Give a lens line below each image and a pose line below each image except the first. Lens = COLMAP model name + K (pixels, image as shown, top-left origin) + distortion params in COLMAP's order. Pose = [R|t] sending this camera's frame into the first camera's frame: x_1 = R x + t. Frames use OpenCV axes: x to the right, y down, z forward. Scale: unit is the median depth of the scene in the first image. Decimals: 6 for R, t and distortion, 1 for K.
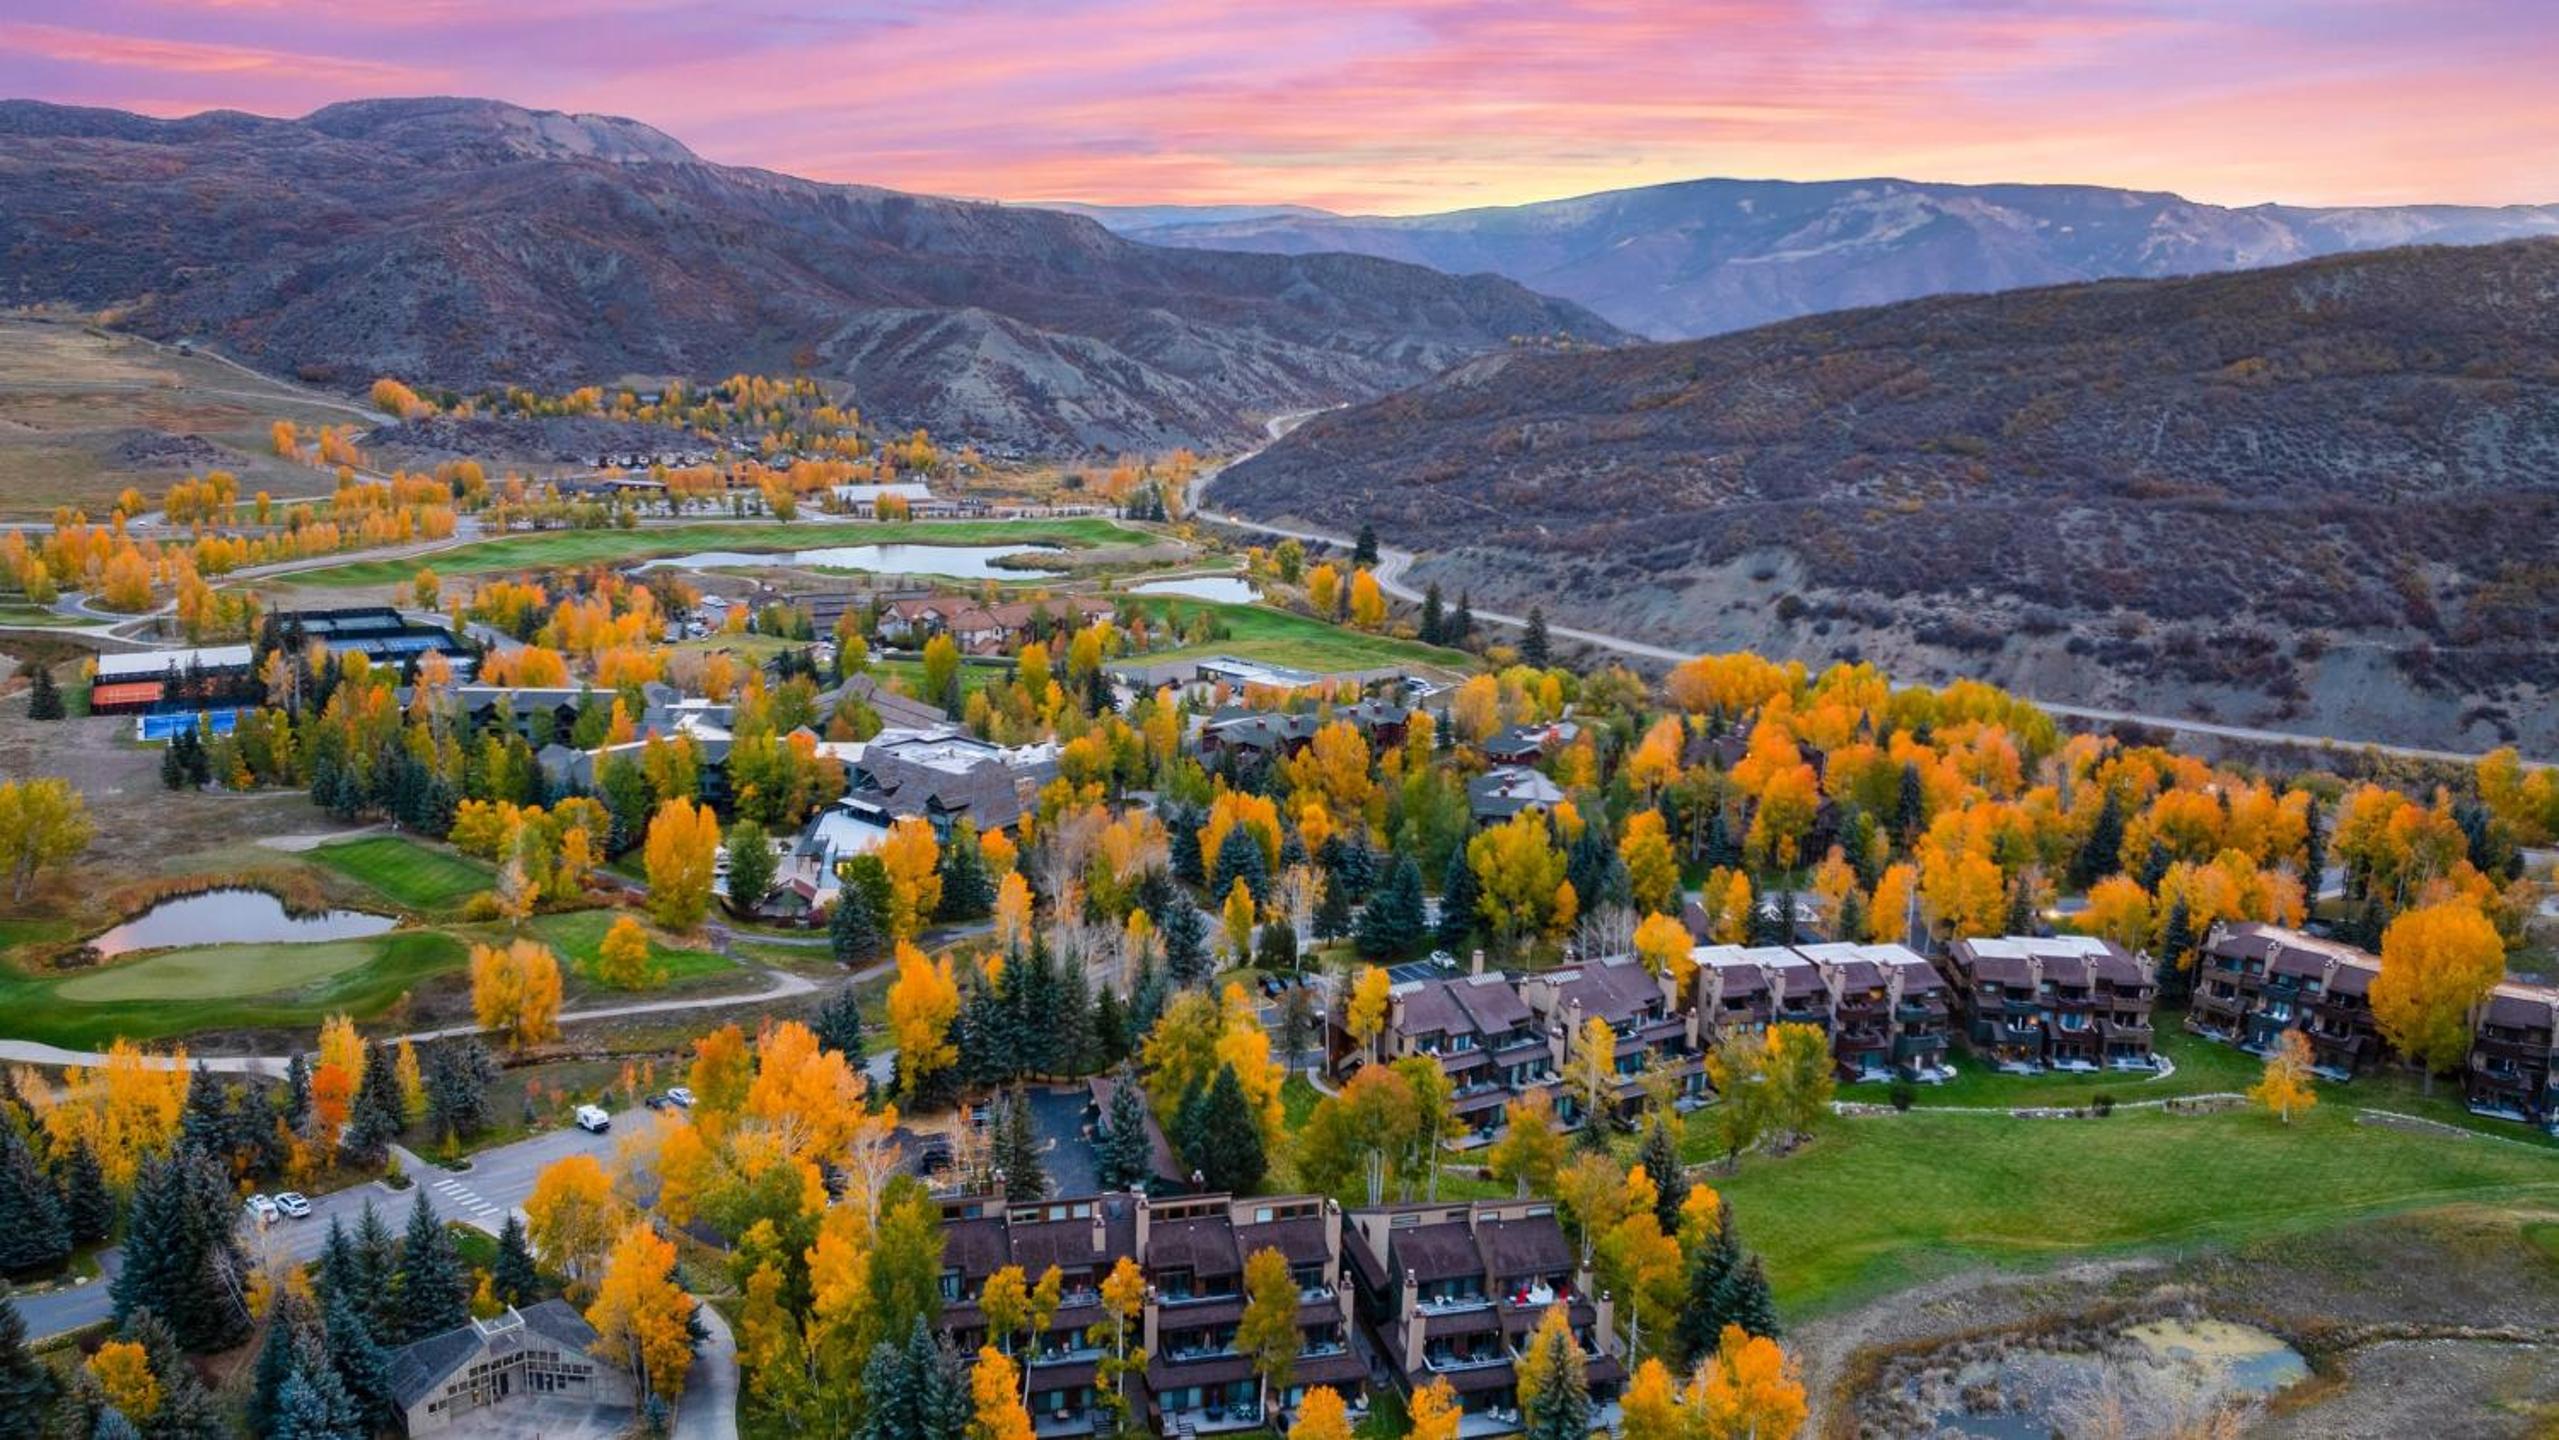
lens RADIAL K [[1922.4, 0, 1279.5], [0, 1922.4, 720.0], [0, 0, 1]] dist [-0.032343, -0.005293]
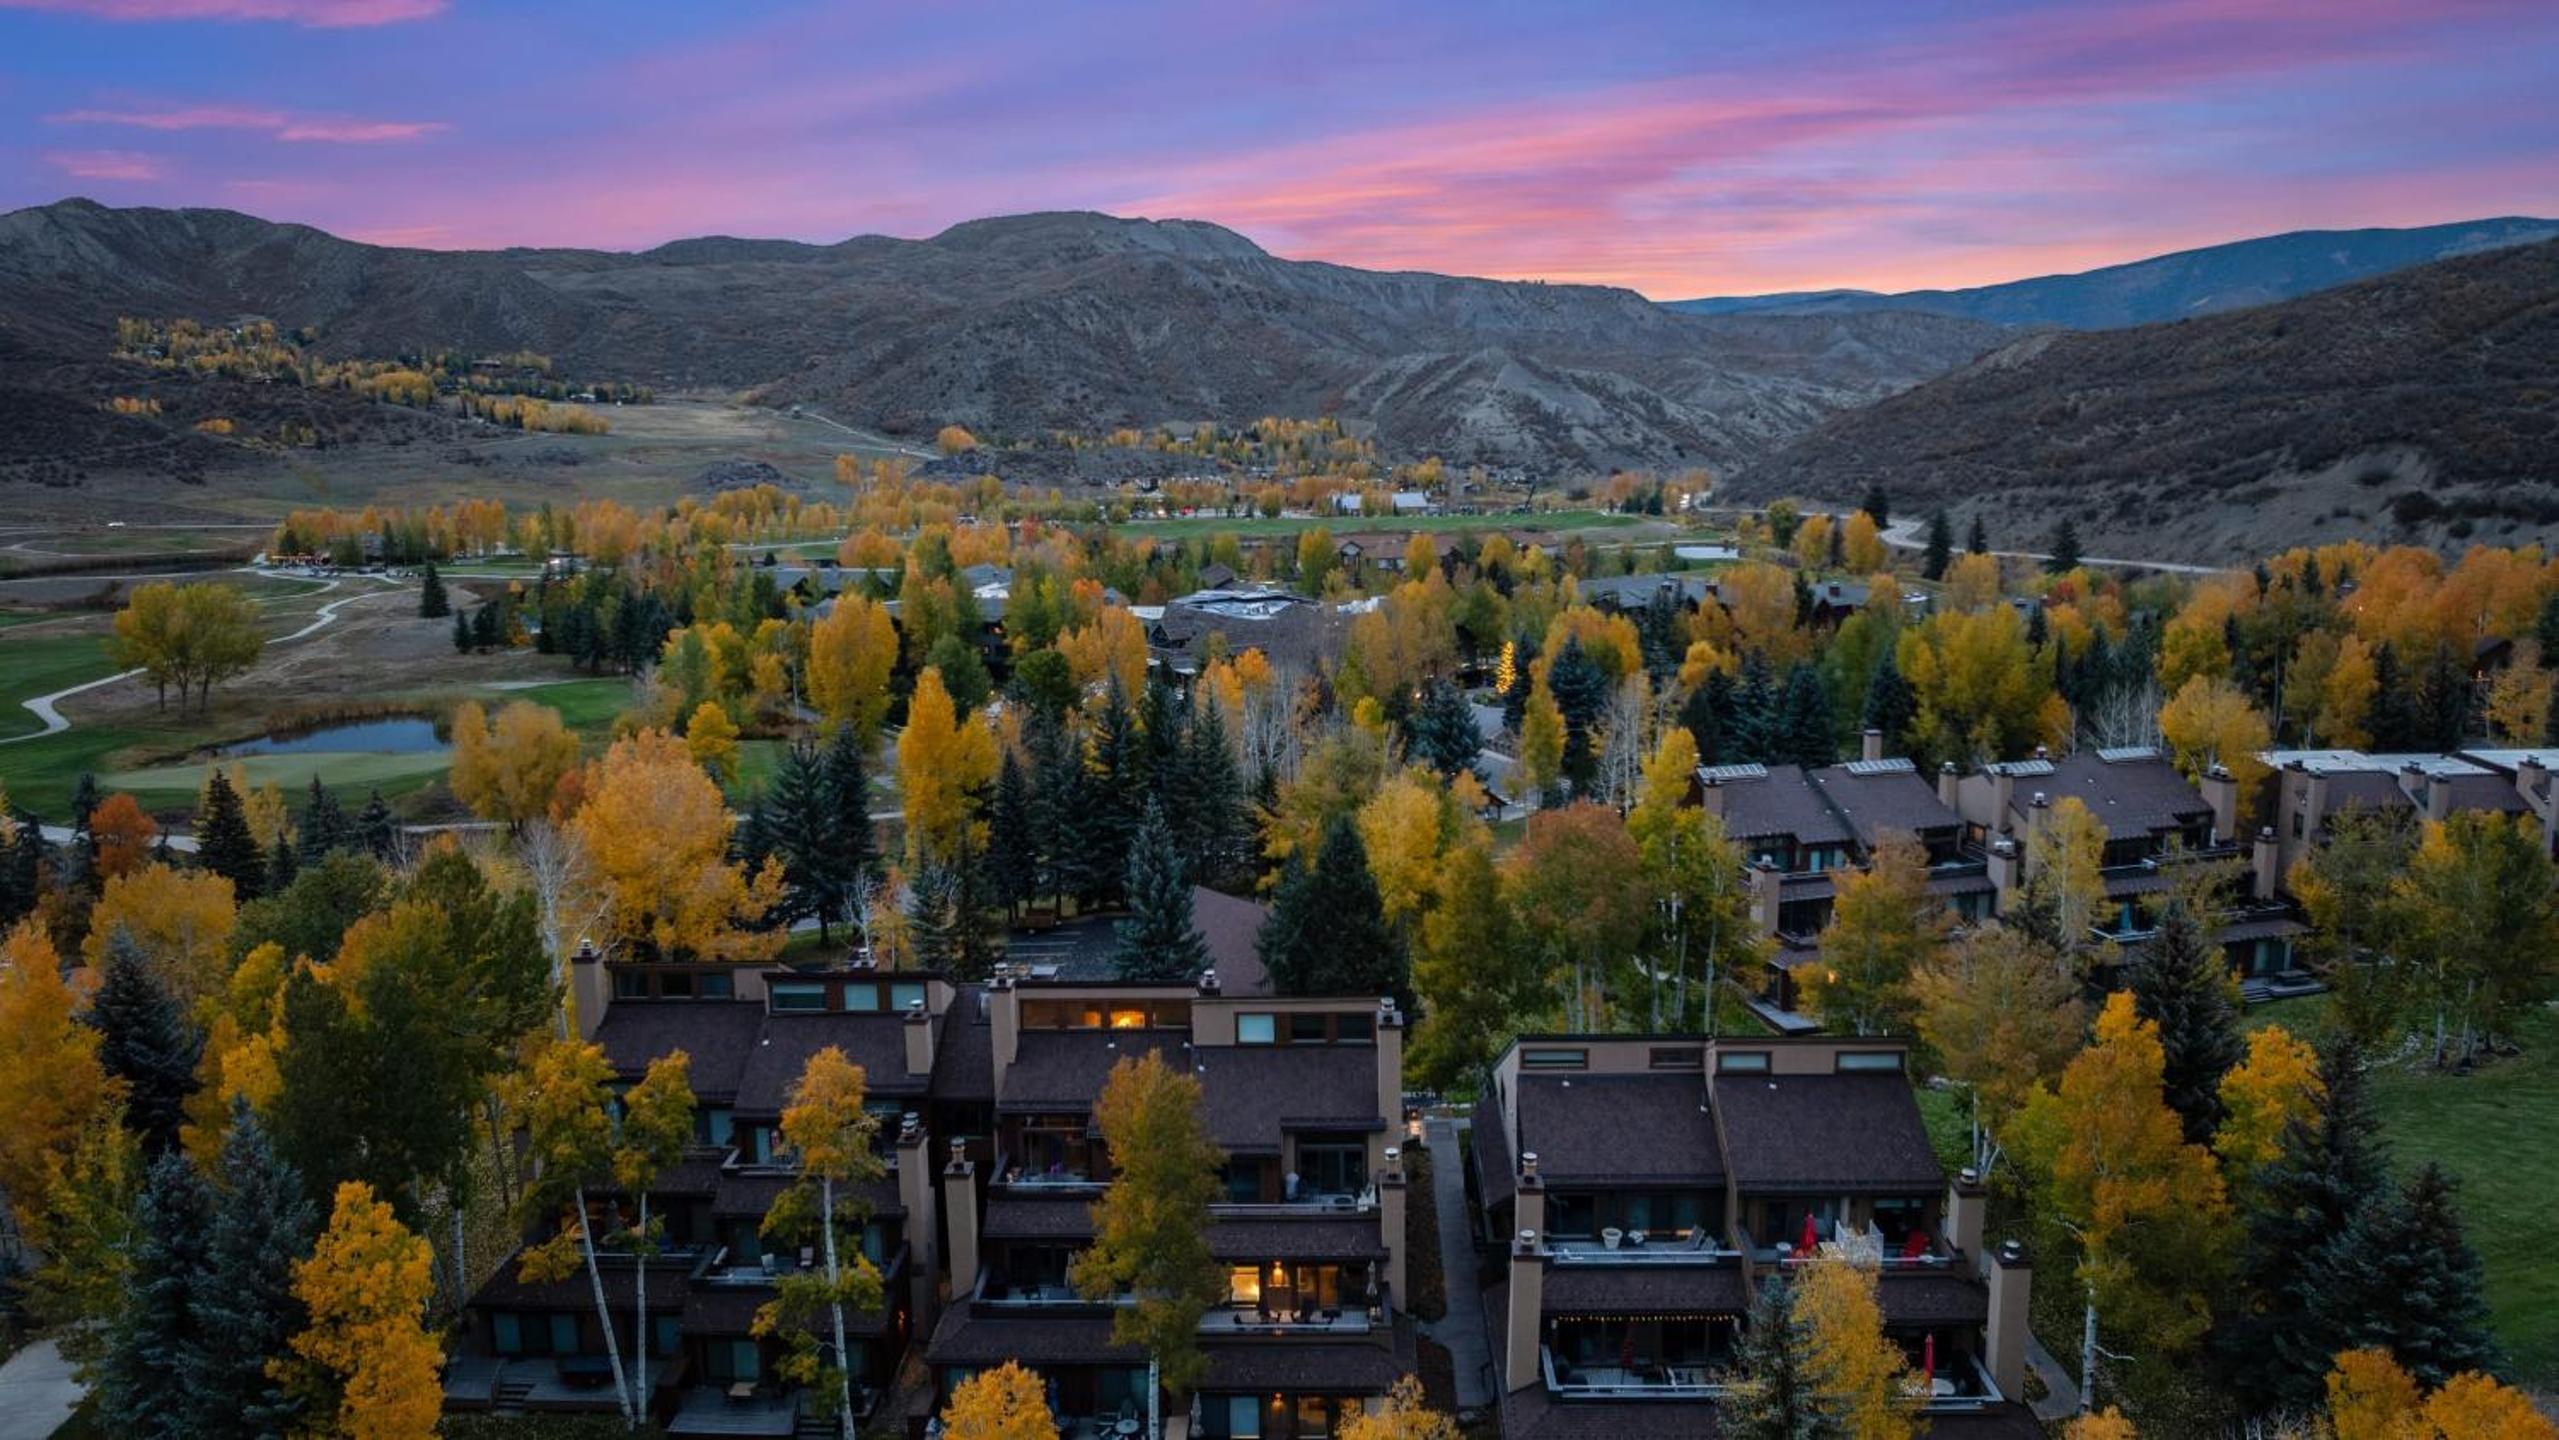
lens RADIAL K [[1784.1, 0, 1279.5], [0, 1784.1, 720.0], [0, 0, 1]] dist [-0.004005, -0.041704]
pose [[0.954214, 0.000497, -0.299124, 0.022204], [-0.013156, 0.999101, -0.040309, 0.033785], [0.298835, 0.042399, 0.953363, 0.097388]]
